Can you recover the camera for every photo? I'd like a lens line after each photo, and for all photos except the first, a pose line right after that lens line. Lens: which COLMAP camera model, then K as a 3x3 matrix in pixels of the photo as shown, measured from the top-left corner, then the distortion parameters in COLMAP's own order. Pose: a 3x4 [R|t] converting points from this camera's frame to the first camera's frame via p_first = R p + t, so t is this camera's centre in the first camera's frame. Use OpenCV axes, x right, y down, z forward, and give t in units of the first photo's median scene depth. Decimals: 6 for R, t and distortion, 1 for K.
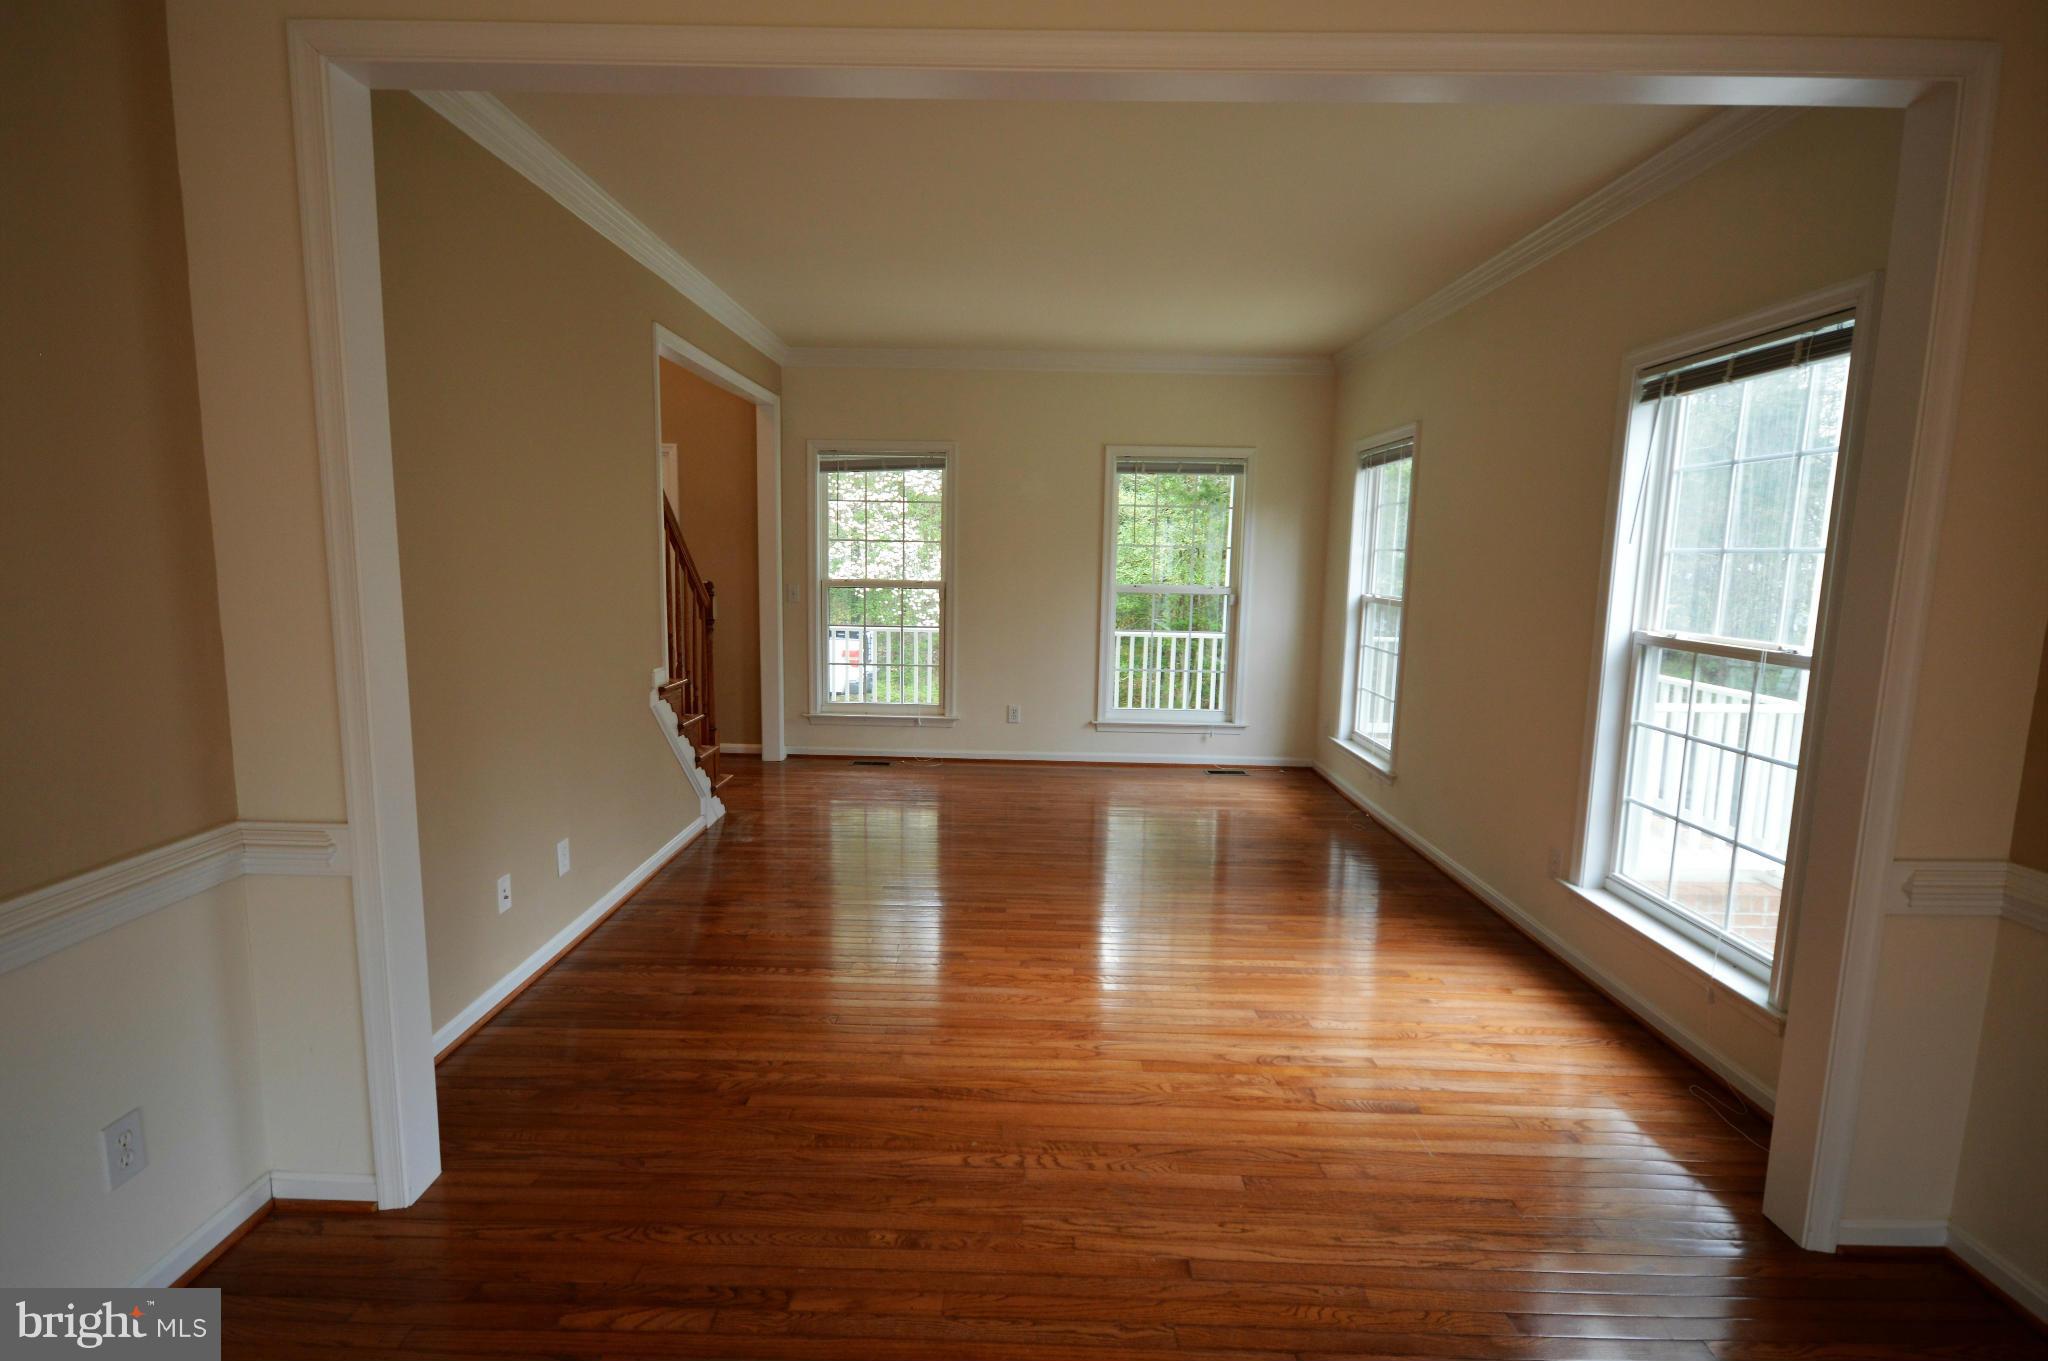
lens RADIAL K [[976.6, 0, 996.8], [0, 976.6, 685.3], [0, 0, 1]] dist [-0.021152, -0.000557]
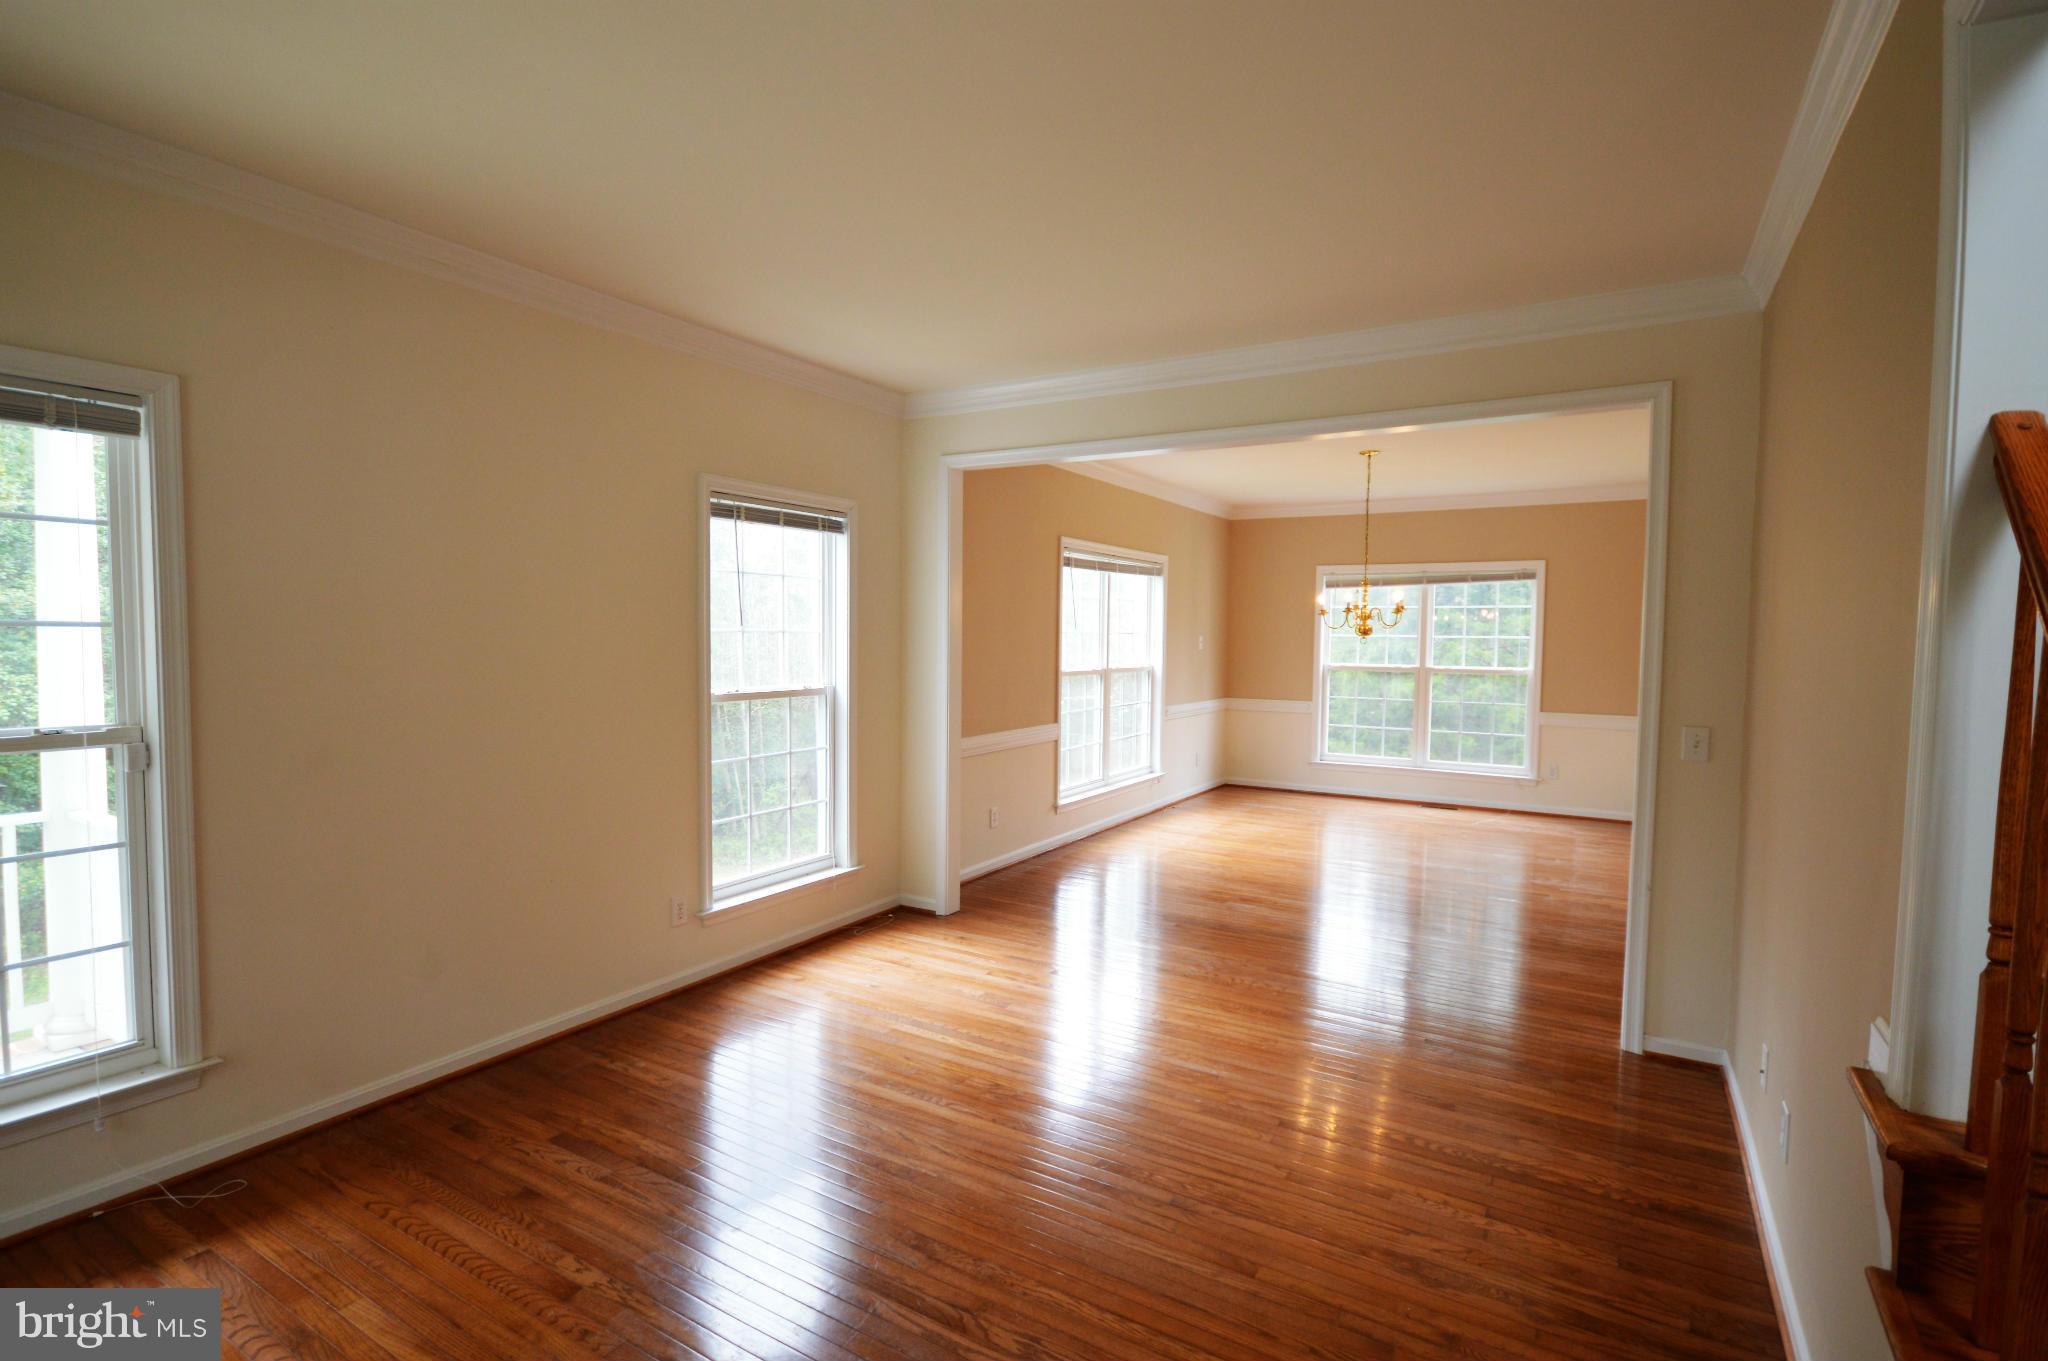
lens RADIAL K [[976.6, 0, 996.8], [0, 976.6, 685.3], [0, 0, 1]] dist [-0.021152, -0.000557]
pose [[-0.860520, -0.053540, 0.506595, -0.352237], [0.046069, 0.982208, 0.182060, -0.313157], [-0.507329, 0.180004, -0.842743, 2.085463]]
